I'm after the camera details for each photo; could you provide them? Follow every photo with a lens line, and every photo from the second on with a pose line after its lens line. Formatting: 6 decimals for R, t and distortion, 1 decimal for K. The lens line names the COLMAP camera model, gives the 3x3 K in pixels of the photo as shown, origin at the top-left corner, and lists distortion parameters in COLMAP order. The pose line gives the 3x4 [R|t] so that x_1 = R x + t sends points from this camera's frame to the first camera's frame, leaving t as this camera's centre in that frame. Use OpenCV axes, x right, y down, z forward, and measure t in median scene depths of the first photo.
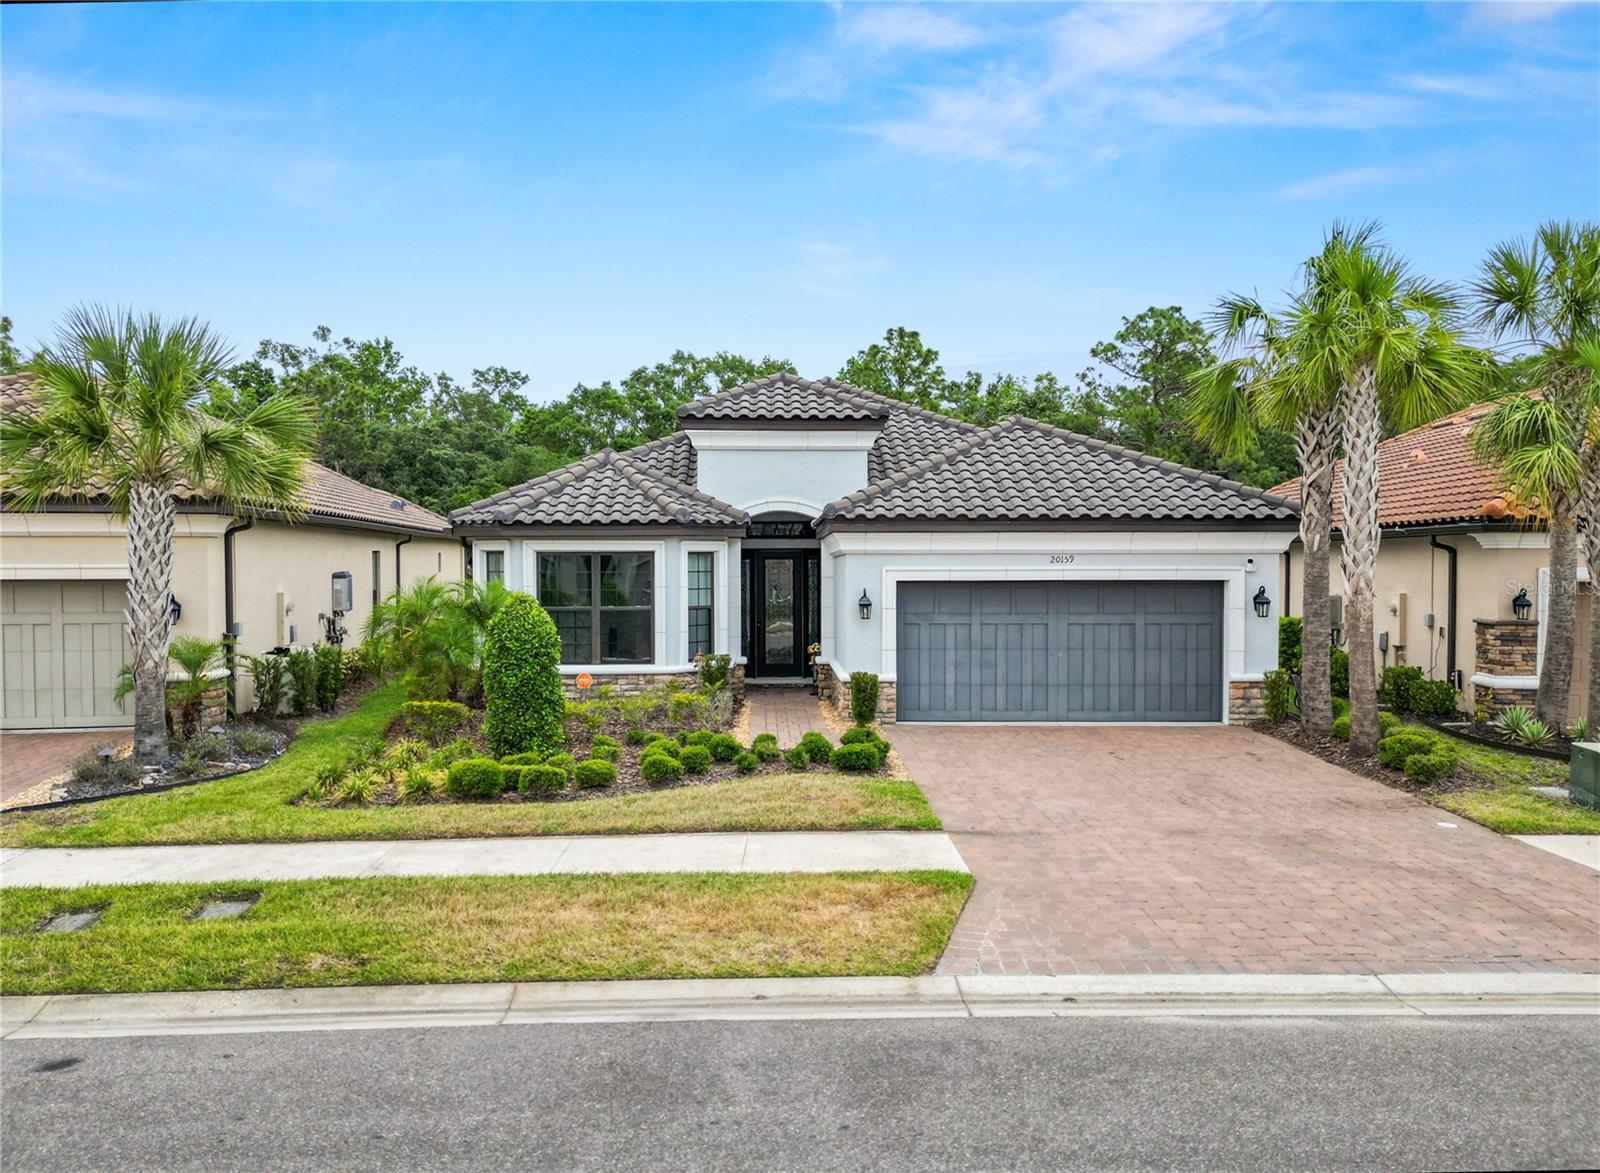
lens RADIAL K [[1210.9, 0, 800.0], [0, 1210.9, 586.5], [0, 0, 1]] dist [0.085187, -0.095521]
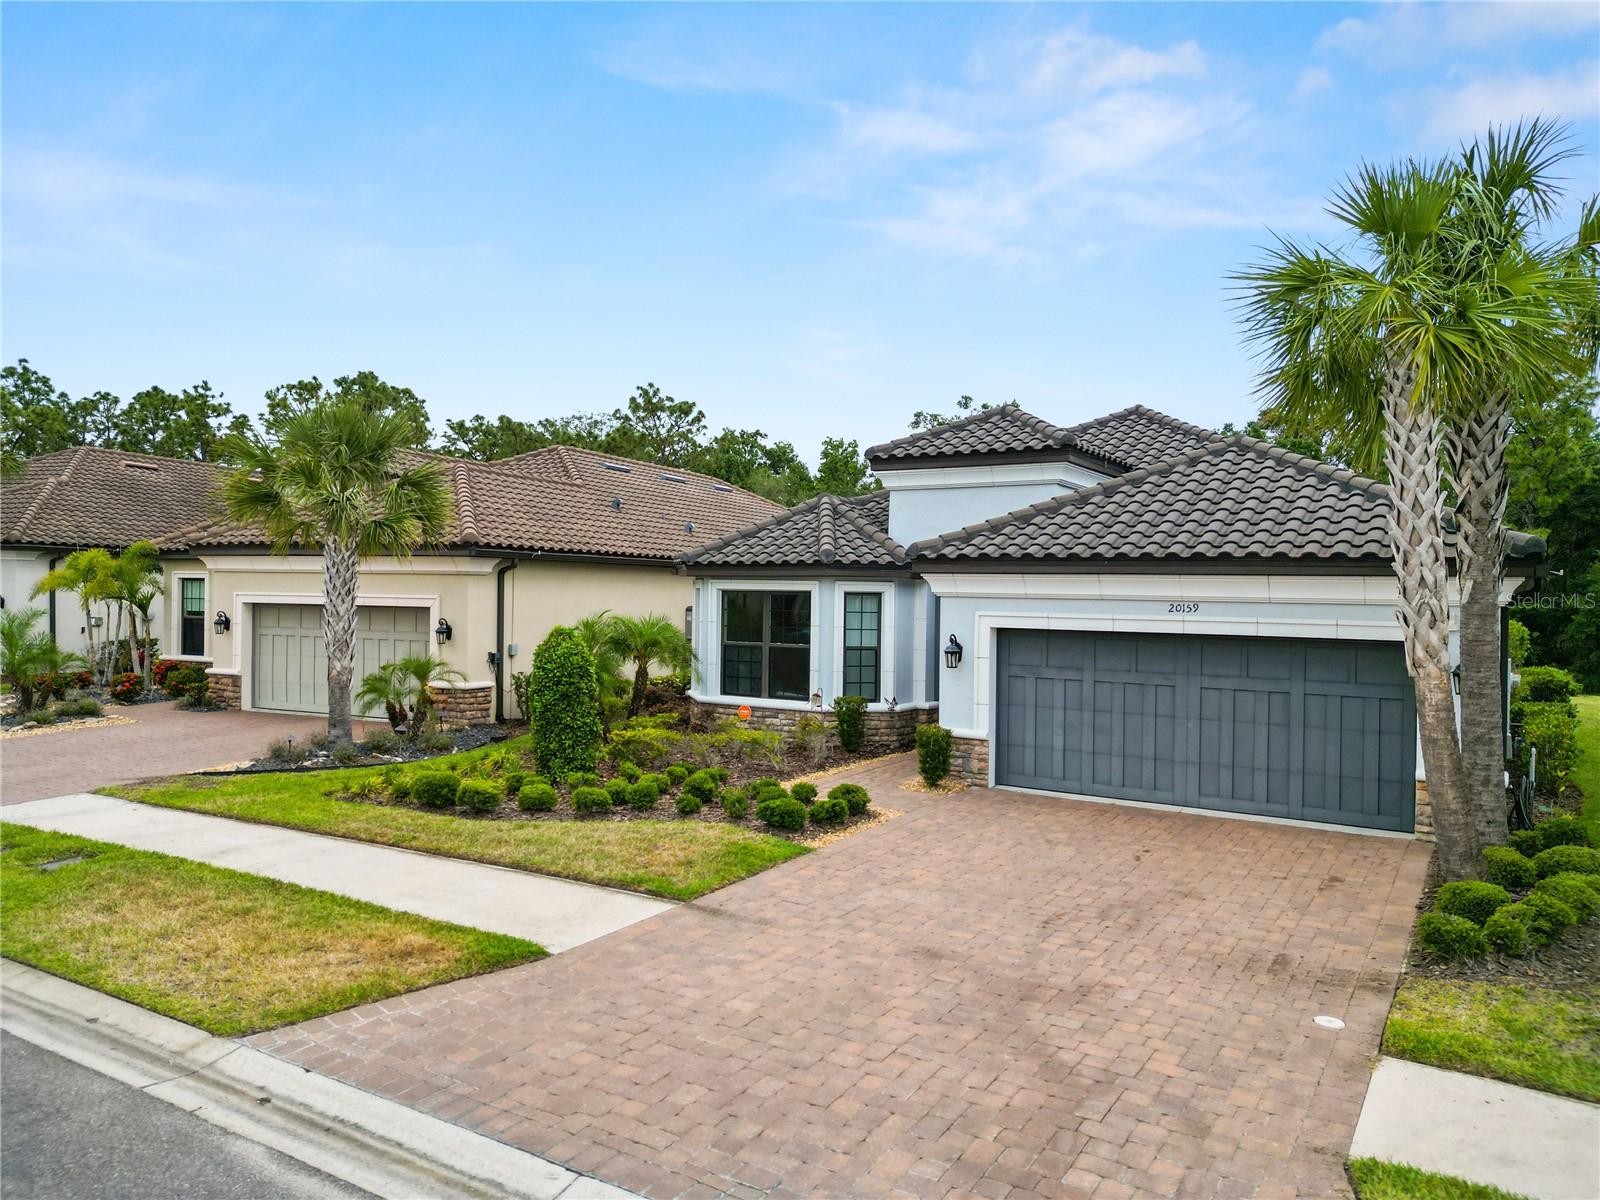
lens RADIAL K [[1121.0, 0, 800.0], [0, 1121.0, 600.0], [0, 0, 1]] dist [0.071034, -0.070356]
pose [[0.829511, 0.018639, -0.558180, 0.420305], [-0.030783, 0.999450, -0.012373, -0.010352], [0.557642, 0.027446, 0.829628, 0.222242]]
